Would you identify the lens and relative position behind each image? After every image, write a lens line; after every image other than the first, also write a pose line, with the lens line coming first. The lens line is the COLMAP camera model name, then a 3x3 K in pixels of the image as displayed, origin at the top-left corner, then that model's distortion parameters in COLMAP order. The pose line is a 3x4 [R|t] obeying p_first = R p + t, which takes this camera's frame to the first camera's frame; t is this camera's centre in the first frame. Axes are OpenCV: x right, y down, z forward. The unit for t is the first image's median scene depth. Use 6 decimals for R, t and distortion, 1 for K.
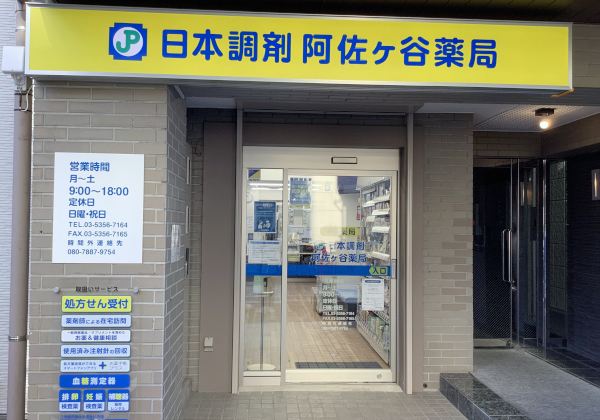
lens RADIAL K [[574.4, 0, 297.3], [0, 574.4, 210.1], [0, 0, 1]] dist [0.091335, 0.000000]
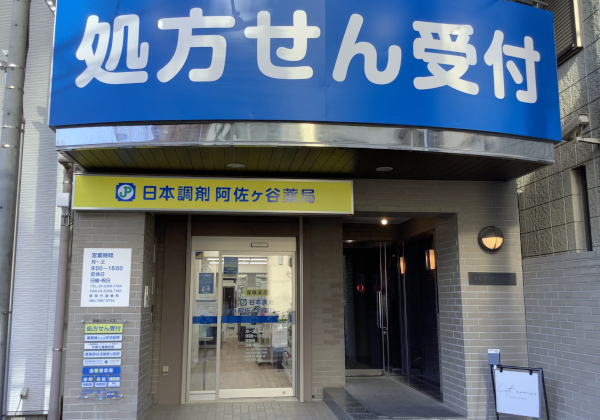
lens RADIAL K [[574.4, 0, 299.3], [0, 574.4, 209.7], [0, 0, 1]] dist [0.091335, 0.000000]
pose [[0.998092, -0.004740, 0.061564, 0.168260], [0.012469, 0.991980, -0.125777, 0.023721], [-0.060474, 0.126305, 0.990146, -0.929788]]
